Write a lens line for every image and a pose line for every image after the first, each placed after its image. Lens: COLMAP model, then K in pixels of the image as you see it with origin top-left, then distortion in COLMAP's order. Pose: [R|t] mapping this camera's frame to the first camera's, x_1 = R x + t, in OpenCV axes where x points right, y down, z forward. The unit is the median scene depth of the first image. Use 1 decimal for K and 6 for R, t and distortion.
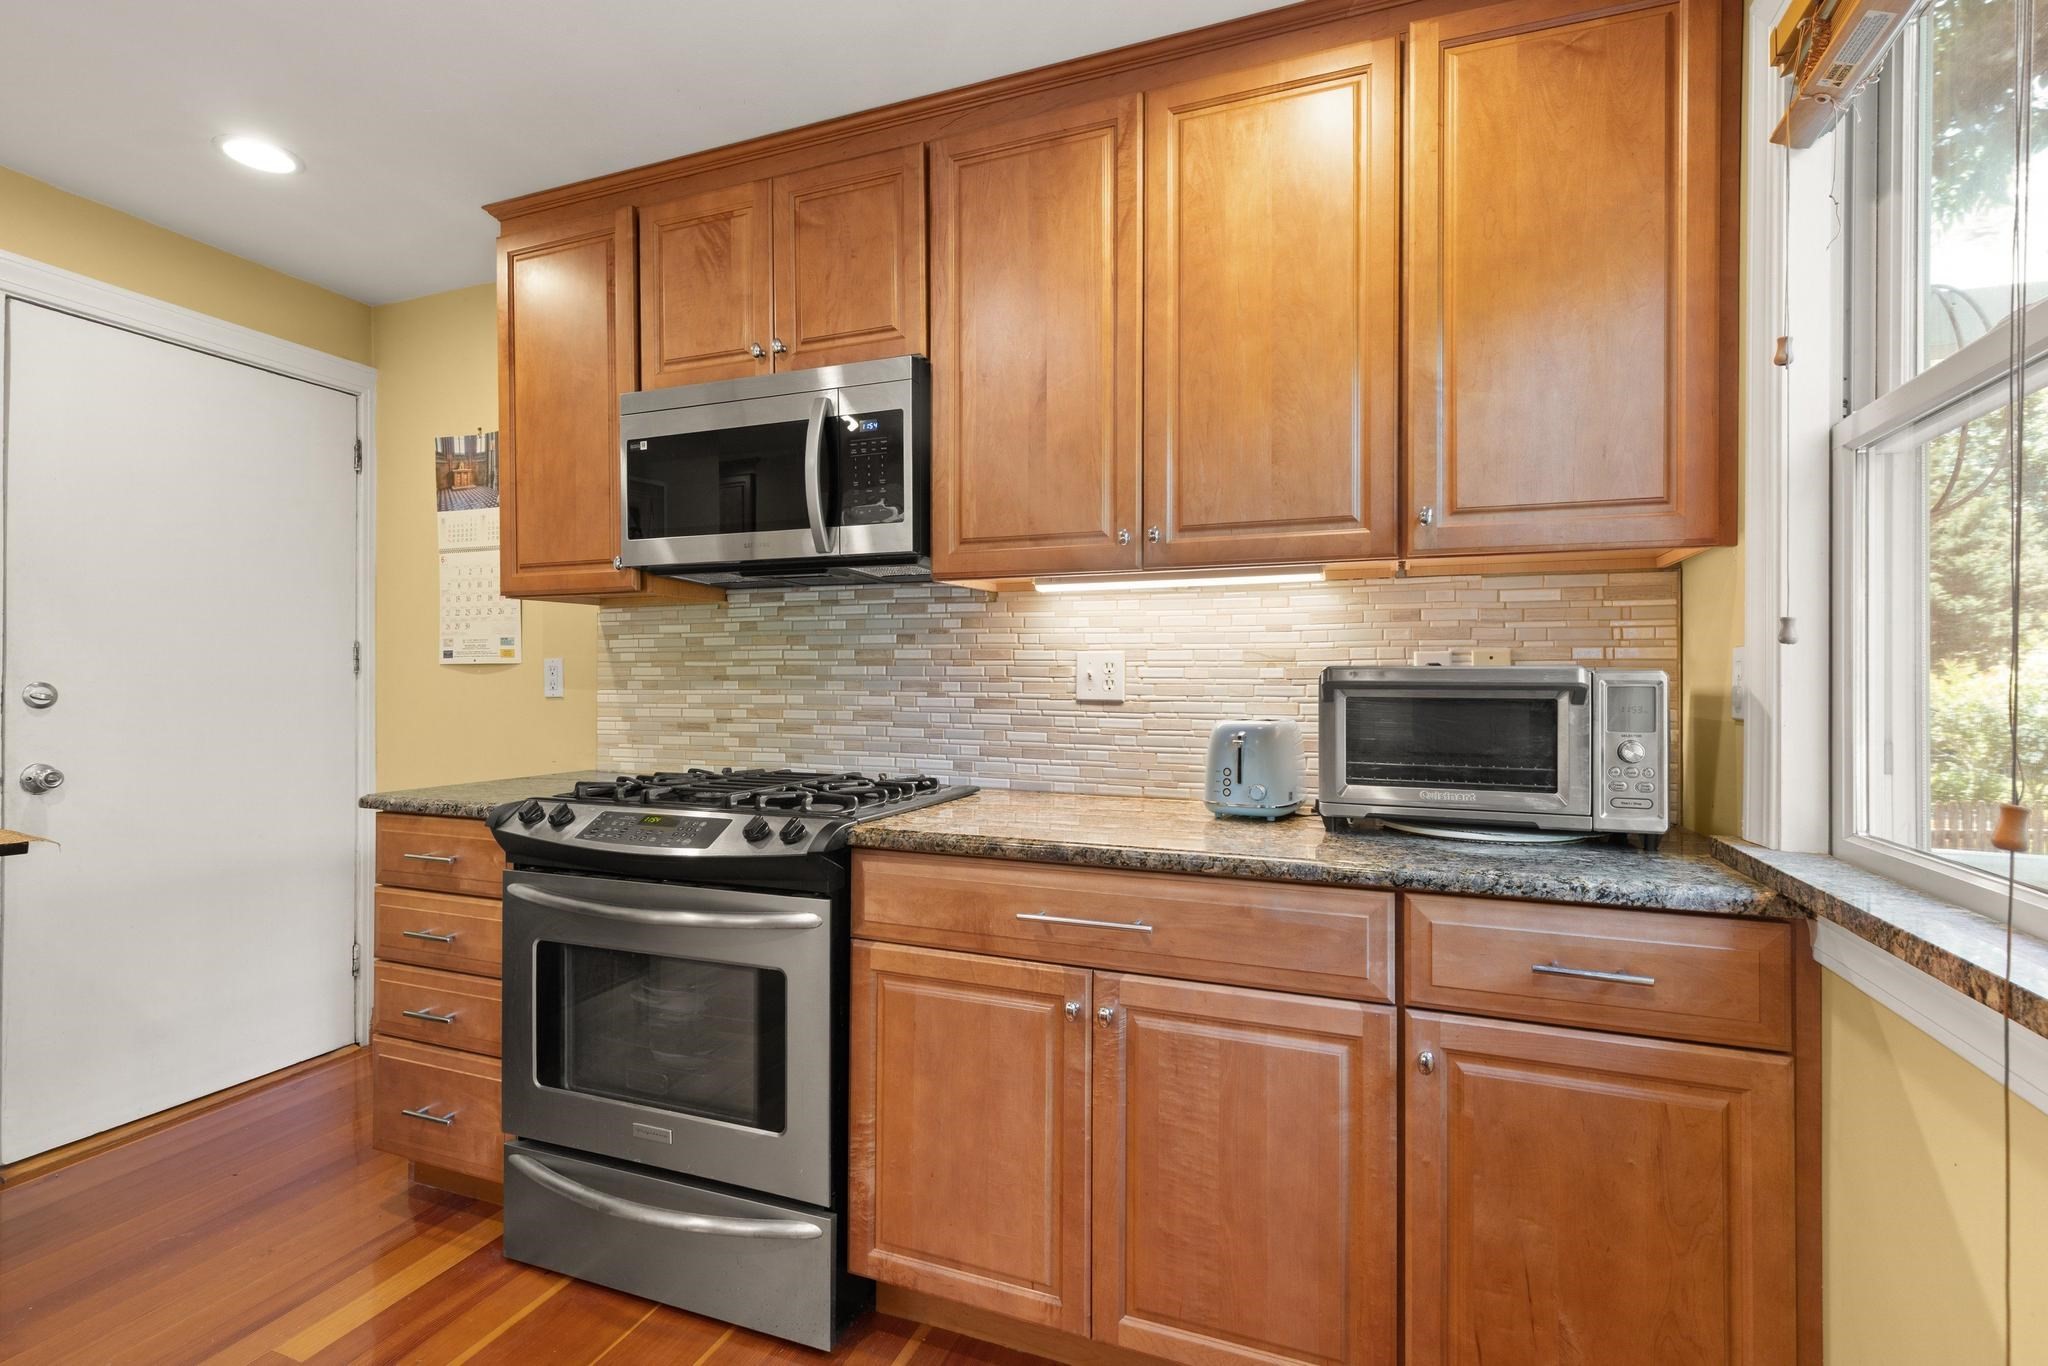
lens RADIAL K [[940.8, 0, 1022.2], [0, 940.8, 677.6], [0, 0, 1]] dist [-0.000766, -0.000408]
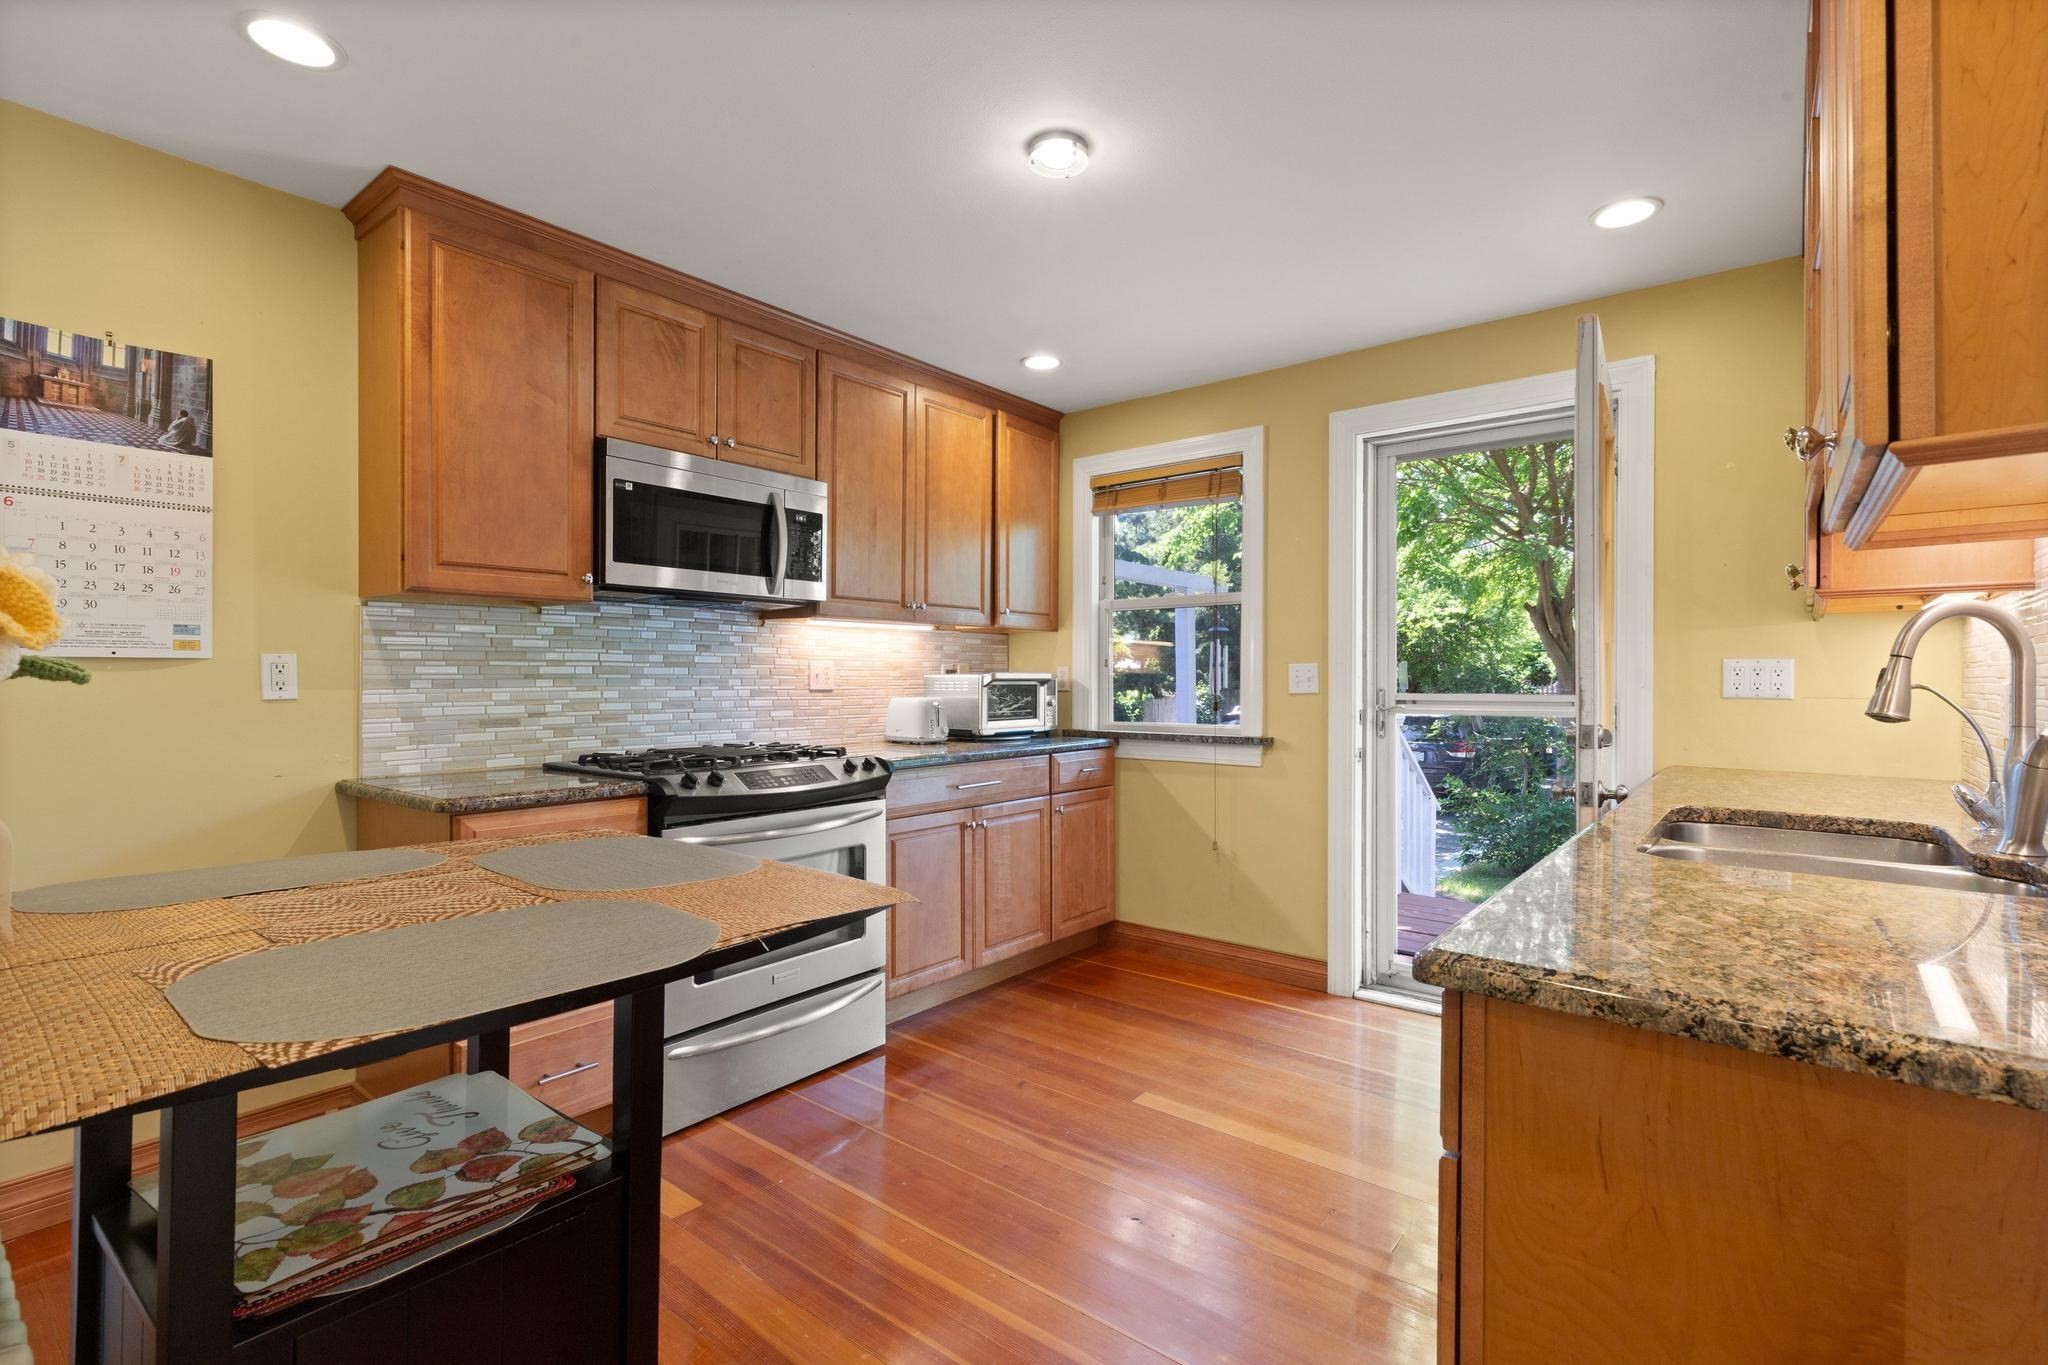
lens RADIAL K [[940.8, 0, 1022.6], [0, 940.8, 677.8], [0, 0, 1]] dist [-0.000766, -0.000408]
pose [[0.300740, -0.003706, 0.953699, -1.253870], [-0.003485, 0.999982, 0.004984, -0.005966], [-0.953700, -0.004822, 0.300721, 0.129929]]
